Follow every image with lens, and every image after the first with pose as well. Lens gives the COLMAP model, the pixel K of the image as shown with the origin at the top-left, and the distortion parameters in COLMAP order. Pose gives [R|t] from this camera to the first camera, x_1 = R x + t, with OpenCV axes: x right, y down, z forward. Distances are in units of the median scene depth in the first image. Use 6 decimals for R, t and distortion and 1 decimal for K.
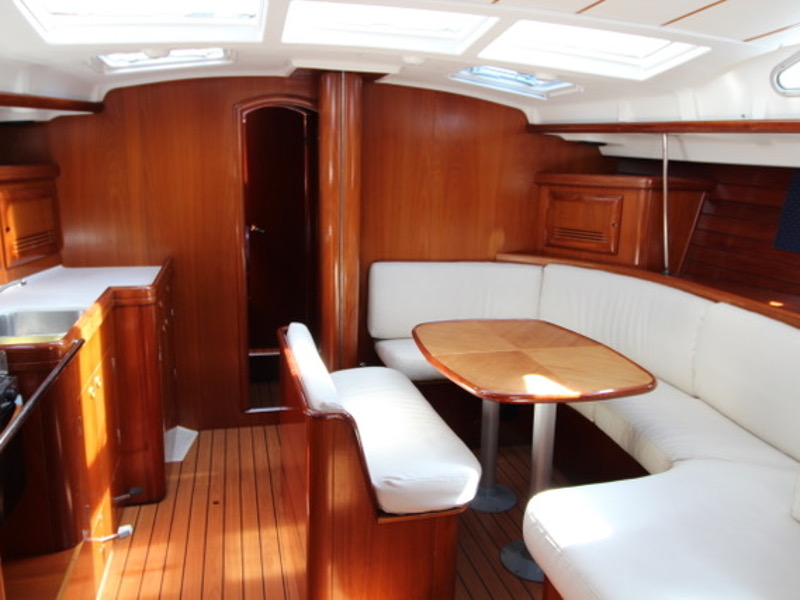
lens RADIAL K [[595.5, 0, 400.0], [0, 595.5, 300.0], [0, 0, 1]] dist [0.025095, 0.001027]
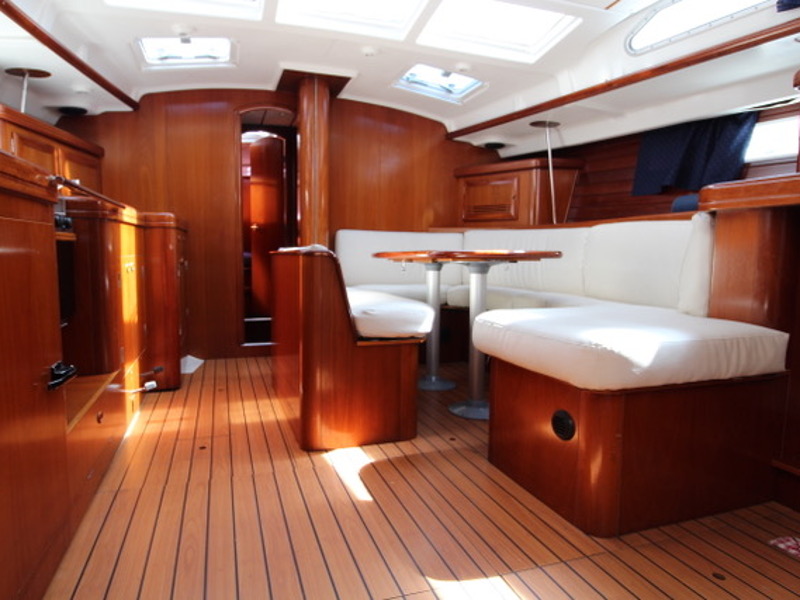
lens RADIAL K [[435.5, 0, 360.3], [0, 435.5, 299.0], [0, 0, 1]] dist [0.000261, 0.000198]
pose [[0.999229, -0.021780, 0.032656, -0.039168], [0.025144, 0.994005, -0.106401, 0.254864], [-0.030143, 0.107140, 0.993787, 0.057303]]
